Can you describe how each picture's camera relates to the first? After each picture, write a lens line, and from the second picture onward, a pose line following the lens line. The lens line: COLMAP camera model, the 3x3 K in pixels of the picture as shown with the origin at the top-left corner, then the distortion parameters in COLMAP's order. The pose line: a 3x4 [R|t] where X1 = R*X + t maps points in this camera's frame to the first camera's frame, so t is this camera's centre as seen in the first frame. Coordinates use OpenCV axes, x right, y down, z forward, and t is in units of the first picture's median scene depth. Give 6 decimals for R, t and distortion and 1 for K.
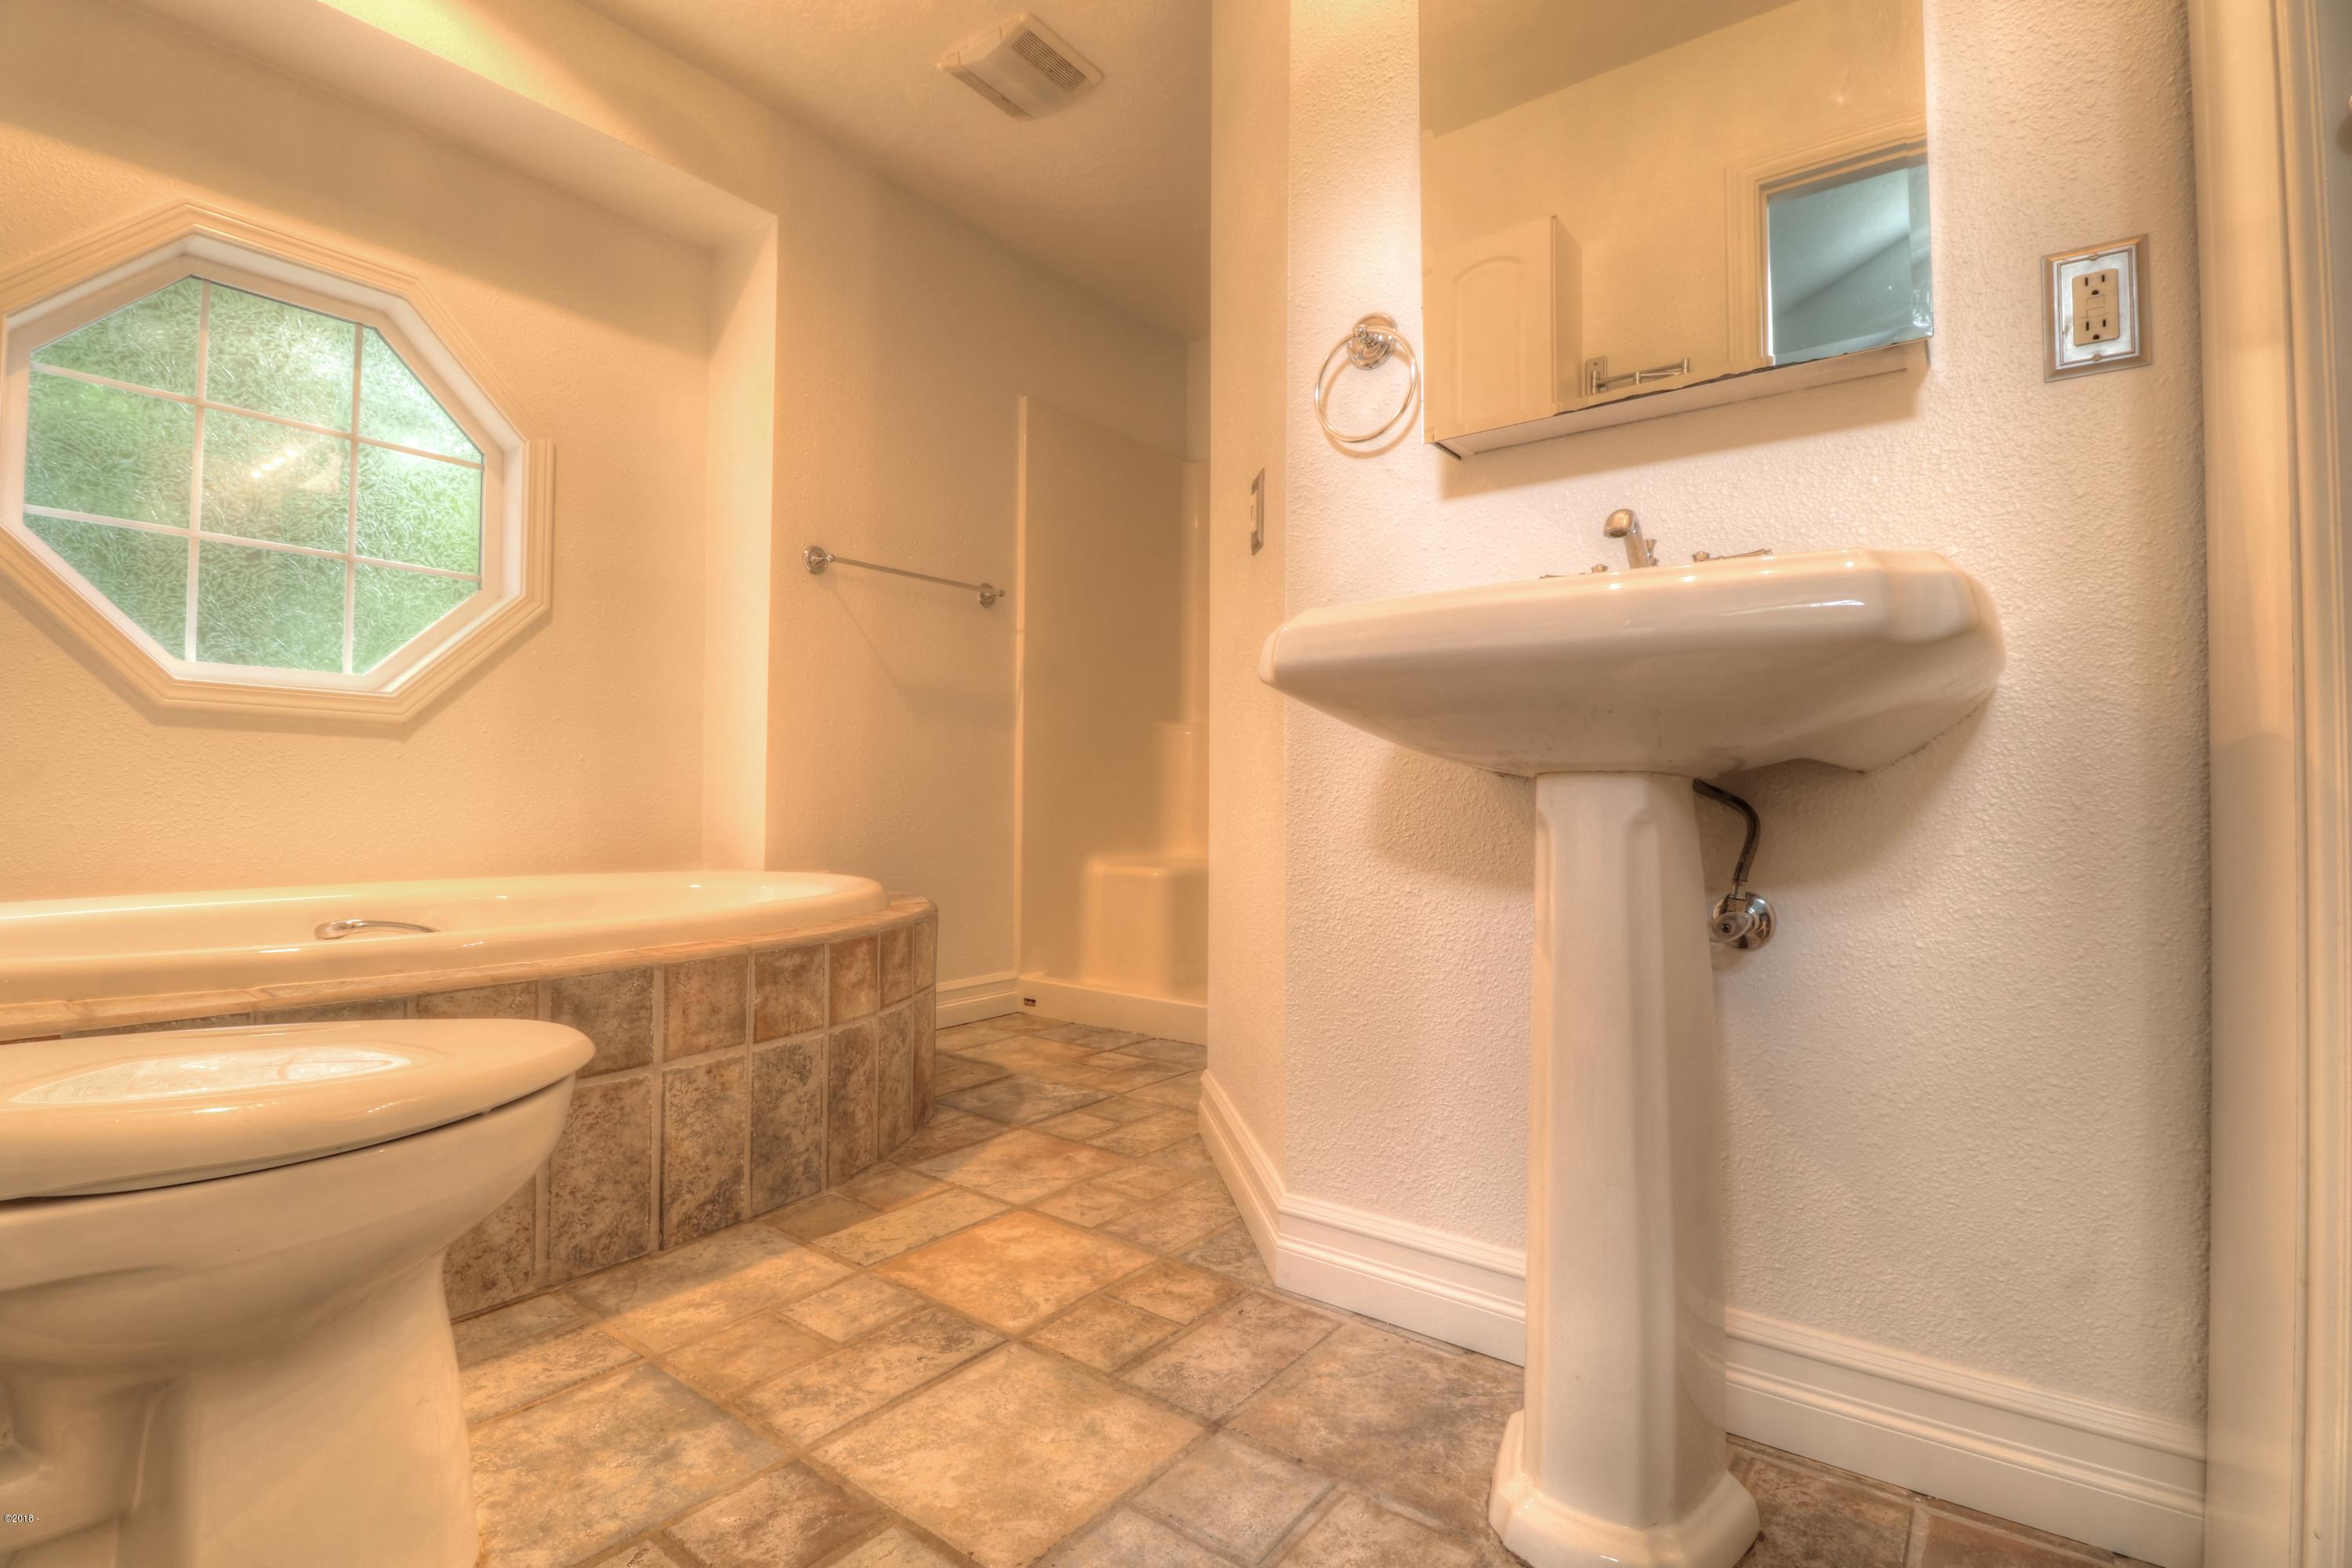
lens RADIAL K [[1083.8, 0, 1171.6], [0, 1083.8, 775.4], [0, 0, 1]] dist [-0.000095, -0.013166]
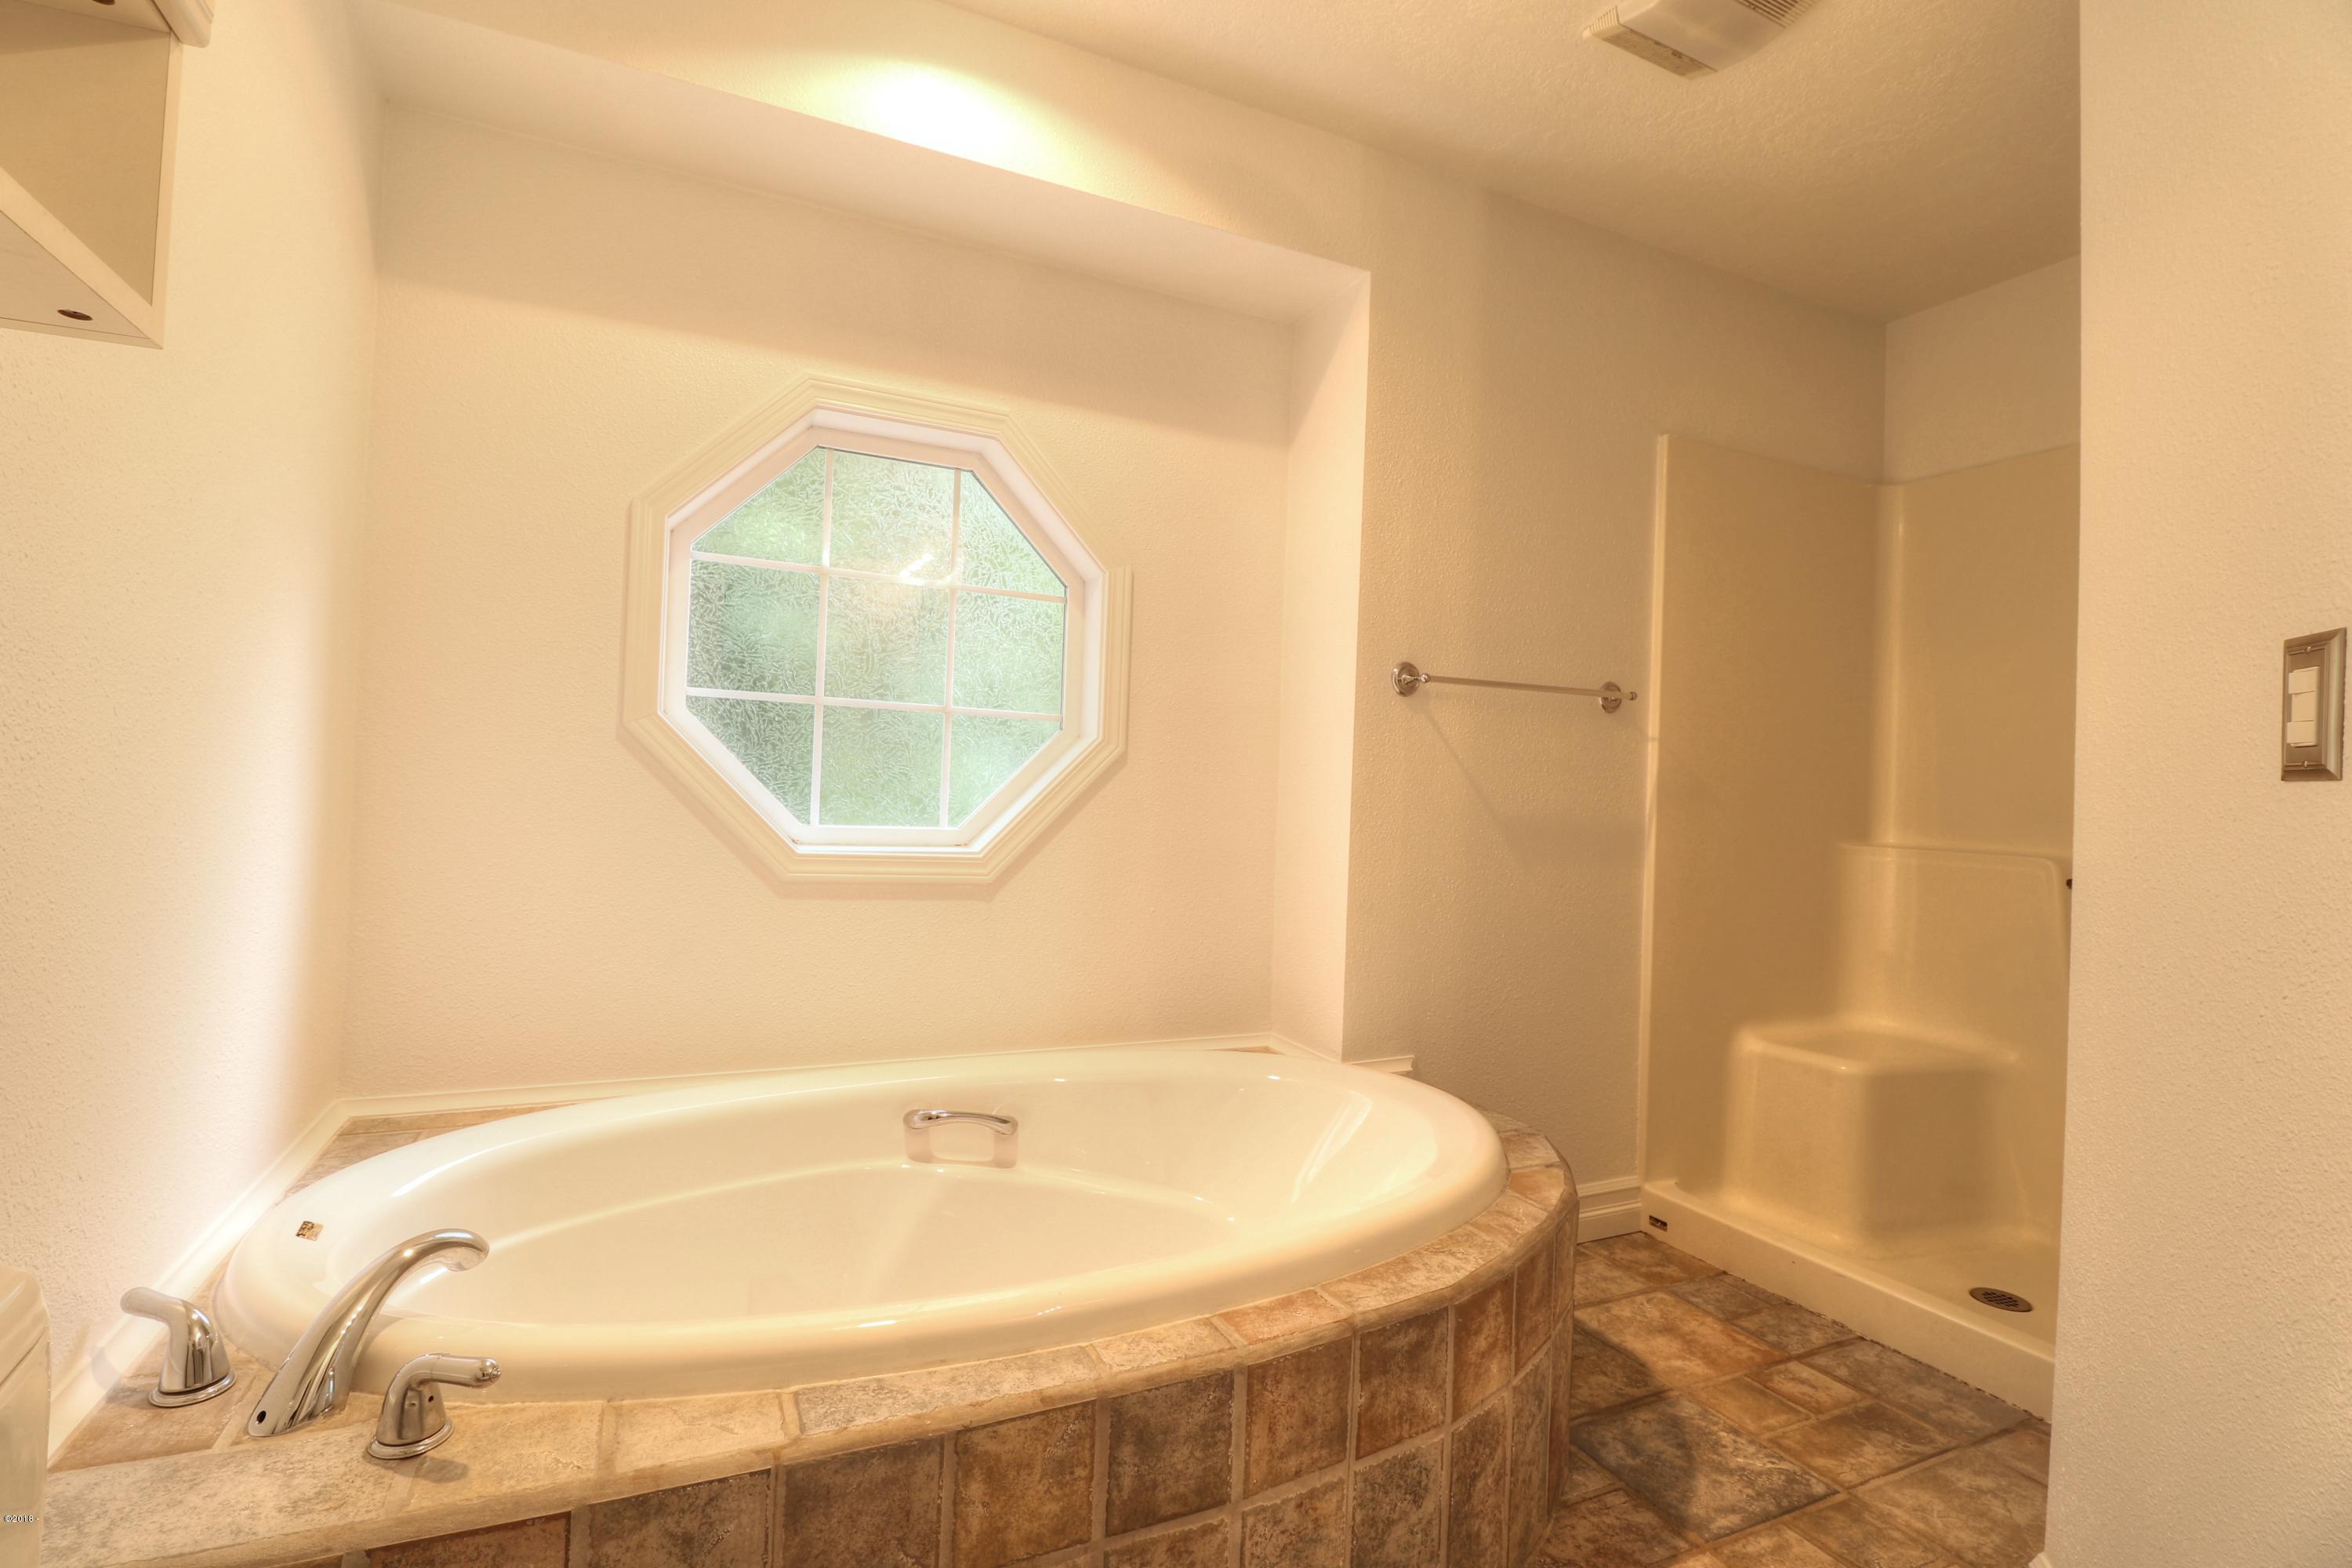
lens RADIAL K [[1083.8, 0, 1171.6], [0, 1083.8, 775.4], [0, 0, 1]] dist [-0.000095, -0.013166]
pose [[0.886065, 0.017577, -0.463227, -0.137525], [-0.018052, 0.999831, 0.003408, -0.167133], [0.463209, 0.005342, 0.886233, 0.246975]]
